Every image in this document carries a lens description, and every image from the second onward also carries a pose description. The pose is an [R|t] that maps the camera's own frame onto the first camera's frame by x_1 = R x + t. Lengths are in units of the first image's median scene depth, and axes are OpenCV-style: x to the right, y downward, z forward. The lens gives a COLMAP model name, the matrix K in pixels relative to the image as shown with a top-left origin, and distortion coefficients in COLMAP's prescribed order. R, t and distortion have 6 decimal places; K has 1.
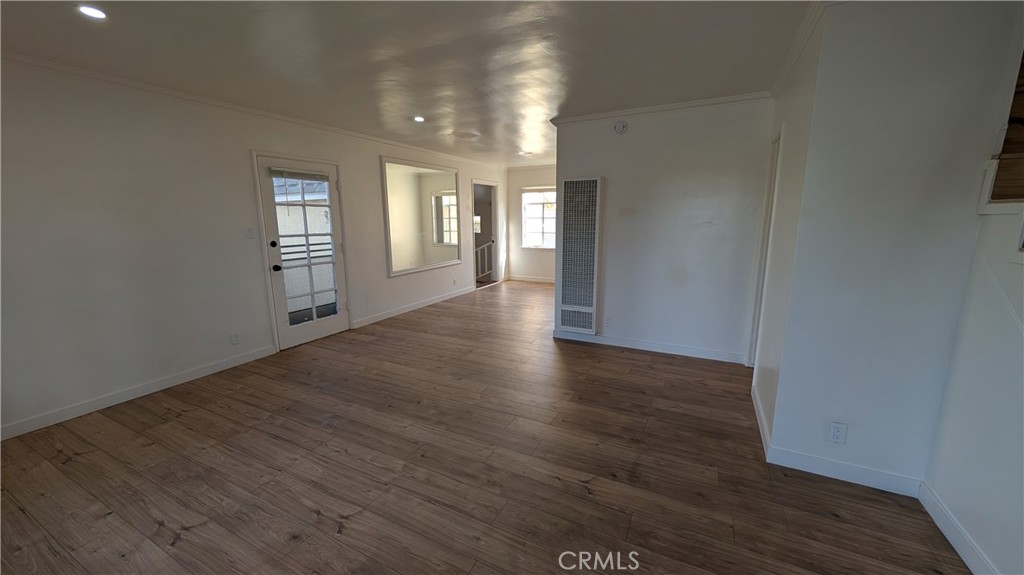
lens RADIAL K [[385.0, 0, 509.0], [0, 385.0, 285.2], [0, 0, 1]] dist [0.001710, 0.000285]
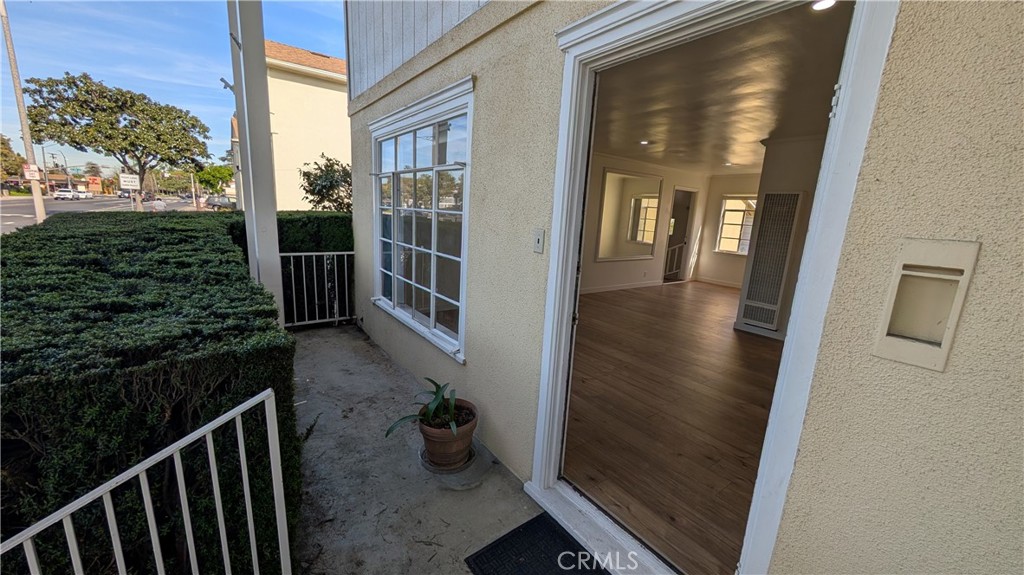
lens RADIAL K [[385.0, 0, 515.7], [0, 385.0, 288.5], [0, 0, 1]] dist [0.001710, 0.000285]
pose [[0.900048, 0.144593, -0.411104, -0.014713], [-0.140216, 0.989273, 0.040965, 0.067198], [0.412617, 0.020773, 0.910668, -0.345716]]
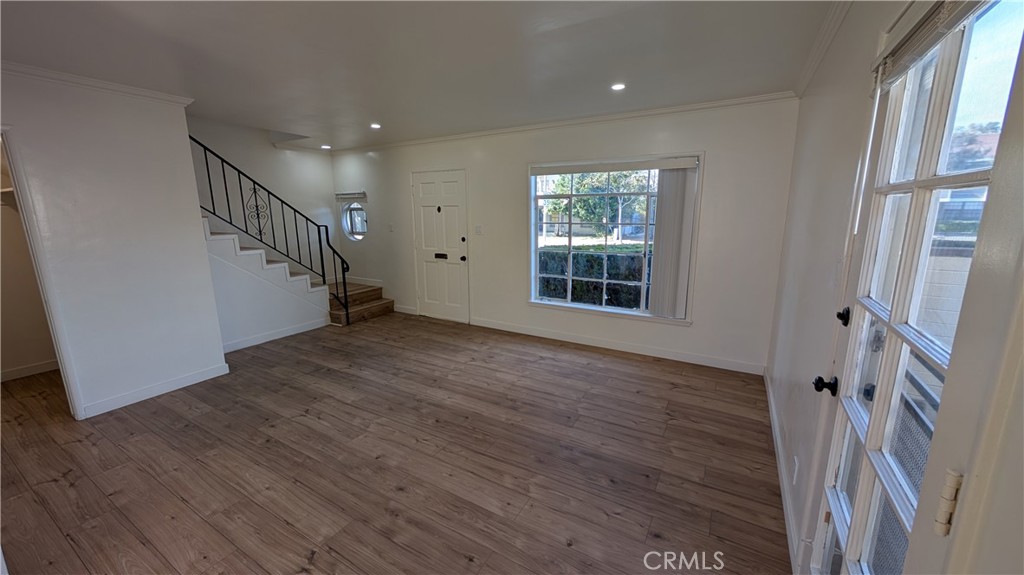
lens RADIAL K [[385.0, 0, 511.7], [0, 385.0, 289.1], [0, 0, 1]] dist [0.001710, 0.000285]
pose [[-0.998554, 0.002168, 0.053715, -0.329491], [0.021749, 0.930060, 0.366763, -0.238161], [-0.049163, 0.367400, -0.928763, 1.231785]]
